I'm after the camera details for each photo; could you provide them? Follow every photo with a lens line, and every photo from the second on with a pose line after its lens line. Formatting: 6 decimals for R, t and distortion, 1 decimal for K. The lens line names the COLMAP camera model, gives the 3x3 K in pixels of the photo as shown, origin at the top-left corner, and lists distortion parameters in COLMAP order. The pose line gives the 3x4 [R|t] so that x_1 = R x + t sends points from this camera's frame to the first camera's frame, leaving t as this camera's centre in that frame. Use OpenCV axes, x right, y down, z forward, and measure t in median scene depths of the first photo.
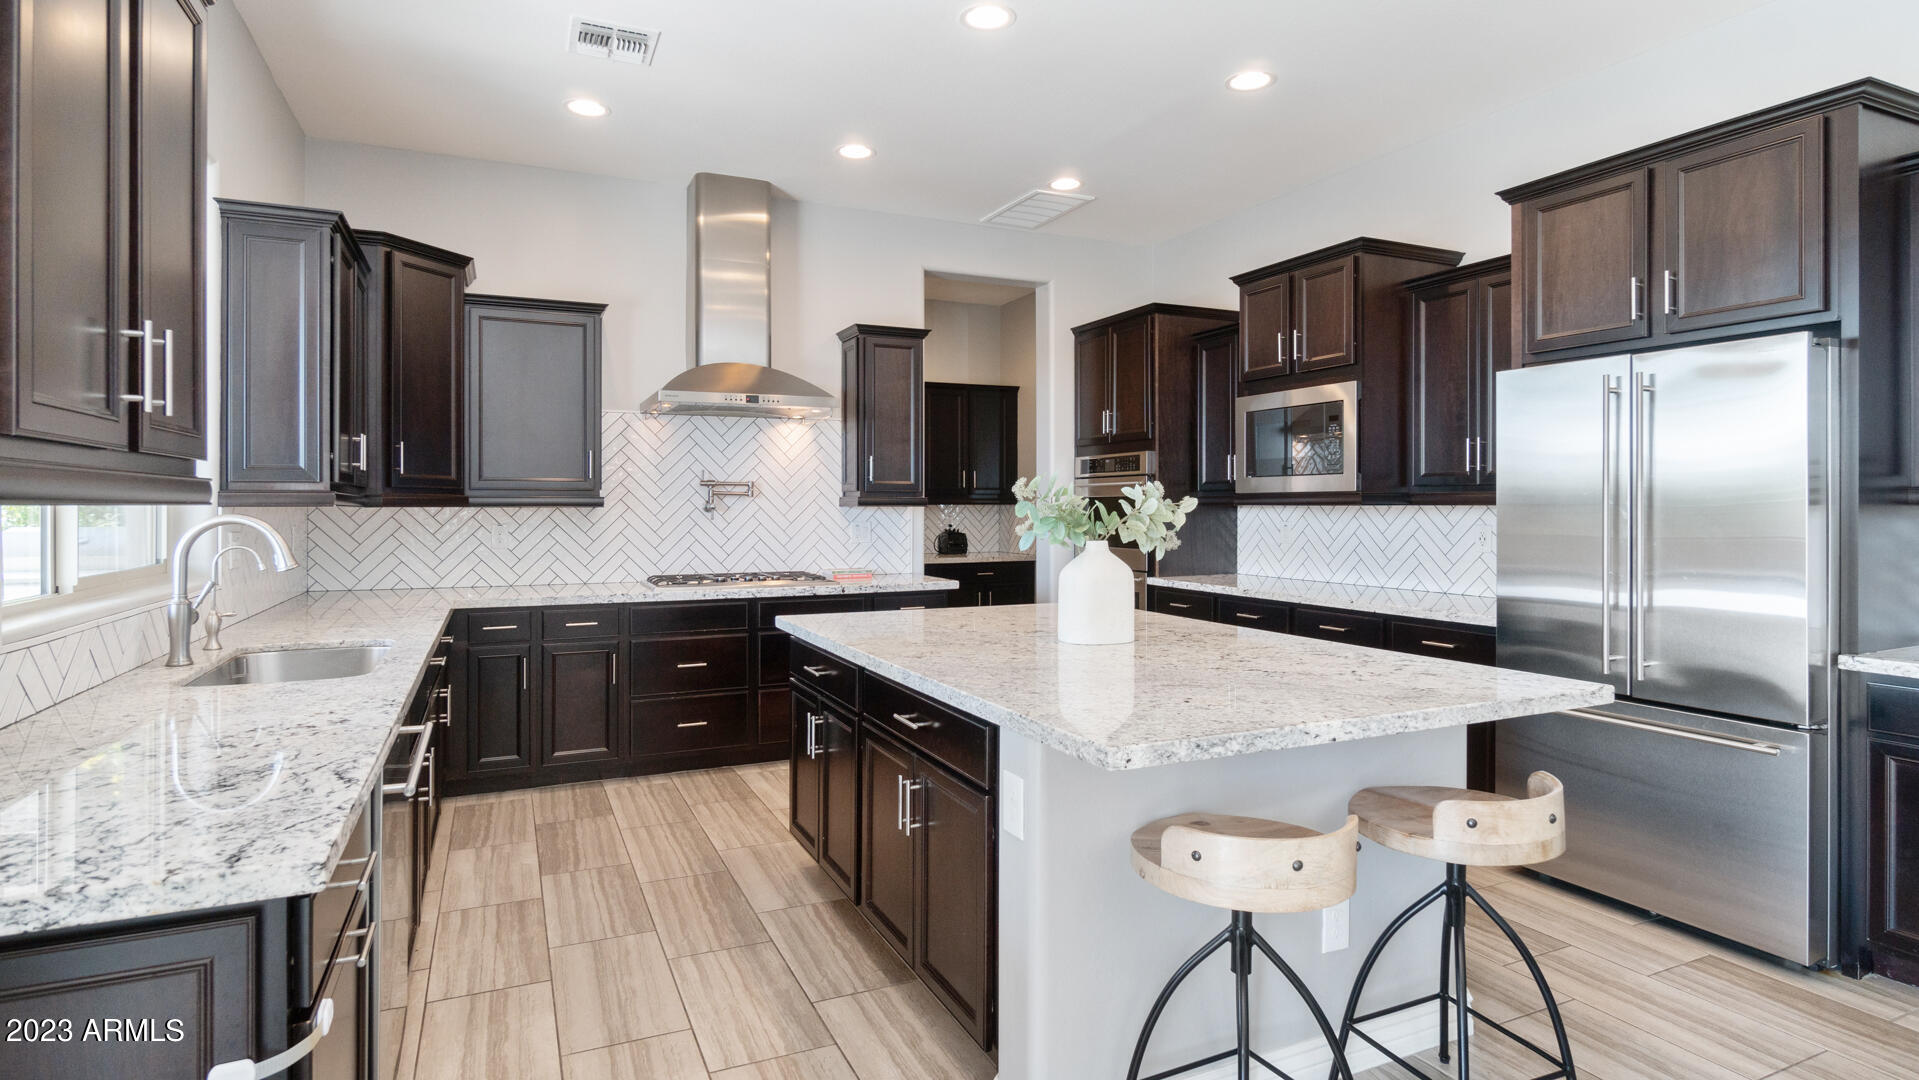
lens RADIAL K [[992.3, 0, 959.4], [0, 992.3, 519.8], [0, 0, 1]] dist [0.002379, 0.000086]
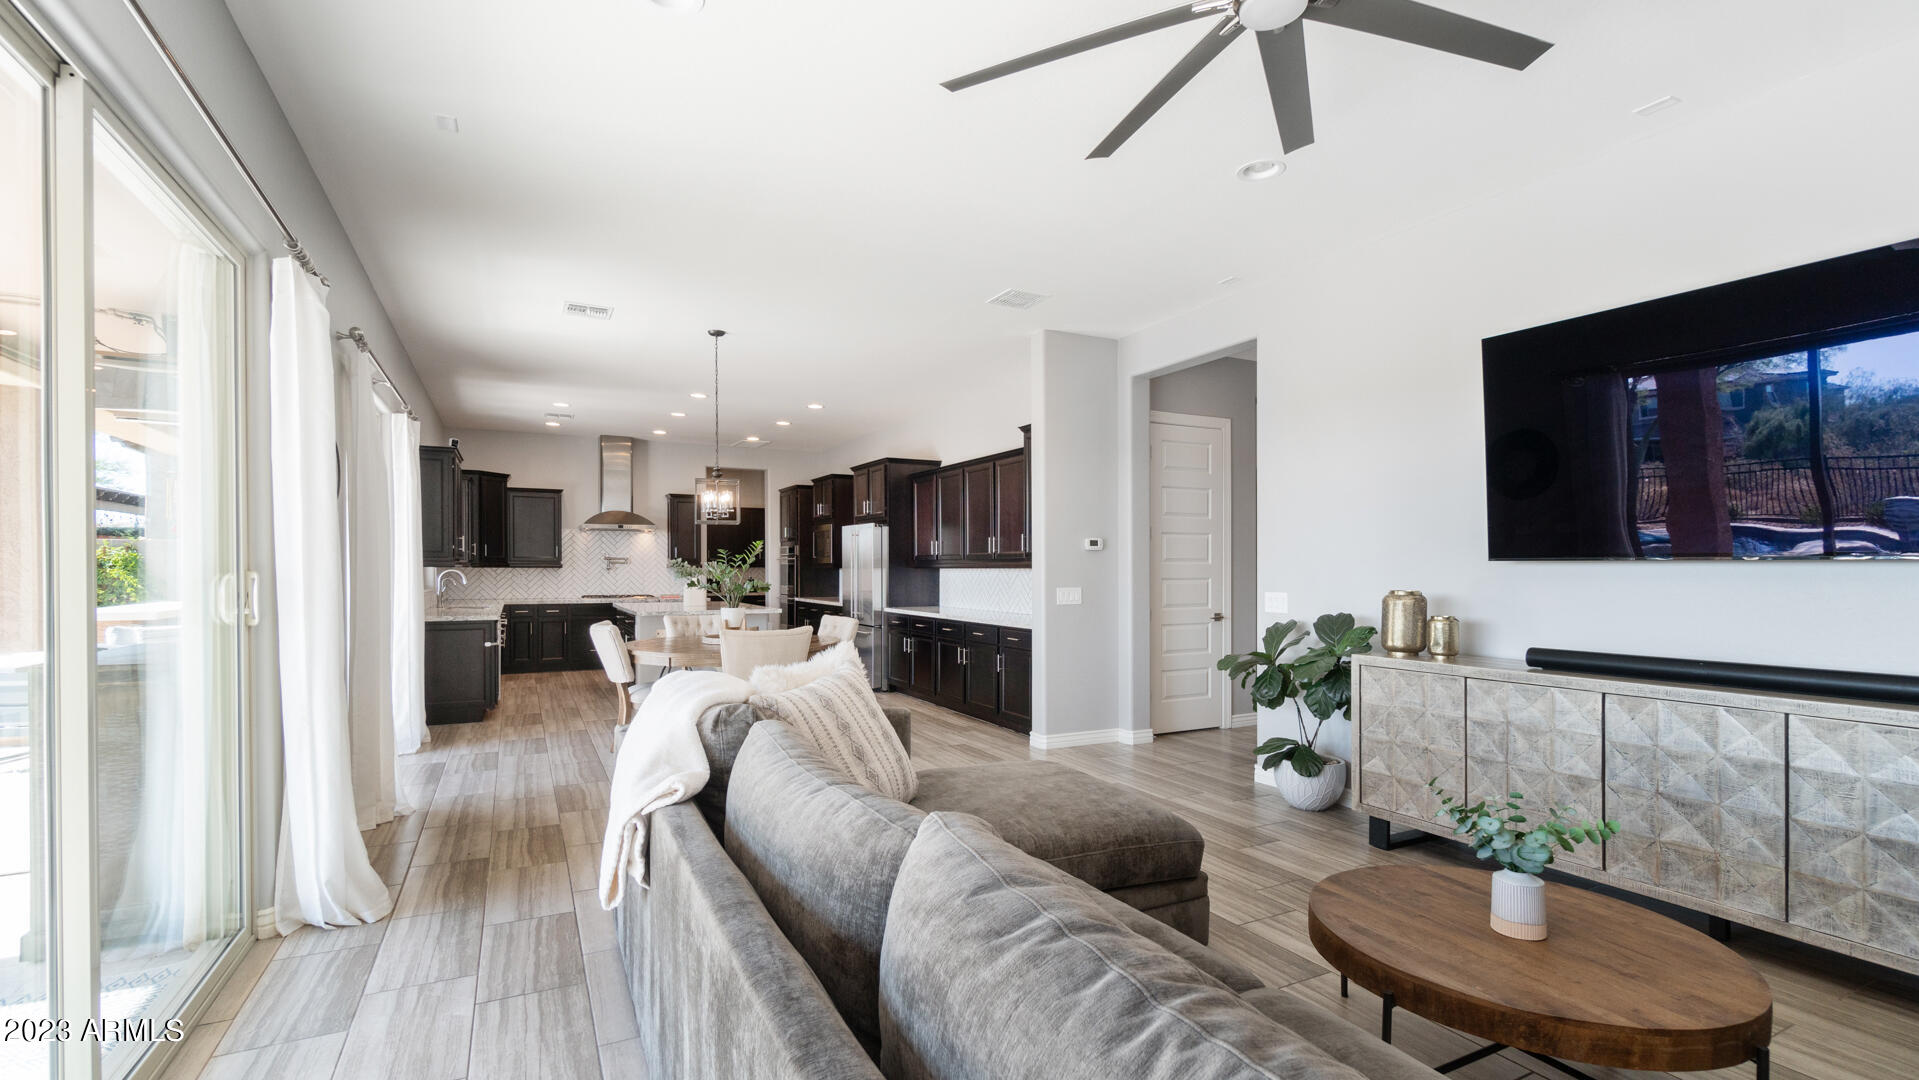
lens RADIAL K [[815.7, 0, 958.7], [0, 815.7, 589.8], [0, 0, 1]] dist [0.000731, -0.000068]
pose [[0.998689, 0.002396, 0.051125, 0.519534], [-0.003068, 0.999910, 0.013070, 0.012835], [-0.051090, -0.013210, 0.998607, -1.084492]]
